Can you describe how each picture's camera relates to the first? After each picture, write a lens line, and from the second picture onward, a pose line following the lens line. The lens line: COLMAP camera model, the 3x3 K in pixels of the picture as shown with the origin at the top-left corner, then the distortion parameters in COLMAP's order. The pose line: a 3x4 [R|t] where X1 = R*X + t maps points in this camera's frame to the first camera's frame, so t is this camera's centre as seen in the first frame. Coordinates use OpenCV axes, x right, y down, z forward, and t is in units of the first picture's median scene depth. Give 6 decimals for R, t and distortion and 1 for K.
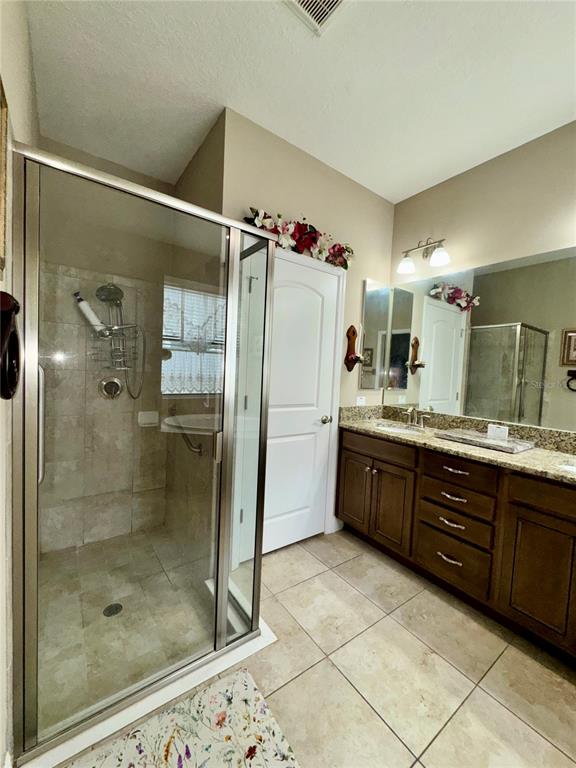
lens RADIAL K [[306.4, 0, 286.7], [0, 306.4, 383.8], [0, 0, 1]] dist [-0.003688, 0.000287]
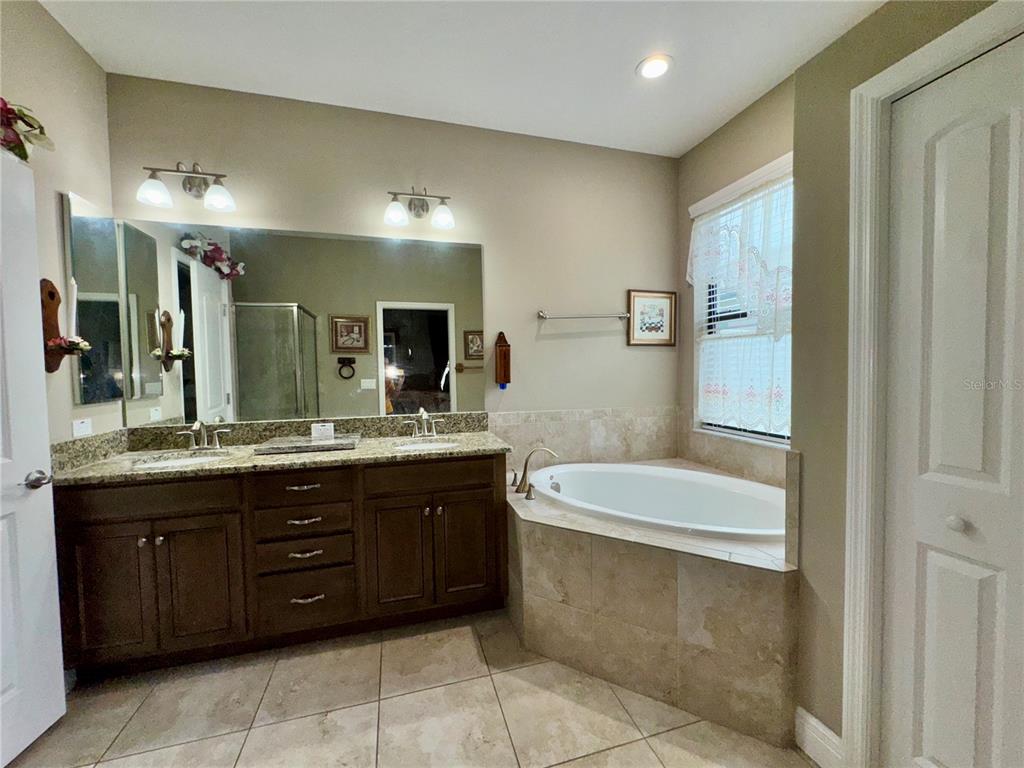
lens RADIAL K [[408.5, 0, 510.0], [0, 408.5, 384.1], [0, 0, 1]] dist [-0.003688, 0.000287]
pose [[0.343863, -0.088642, 0.934827, -0.178724], [0.076300, 0.994880, 0.066270, -0.009596], [-0.935915, 0.048540, 0.348866, 0.087973]]
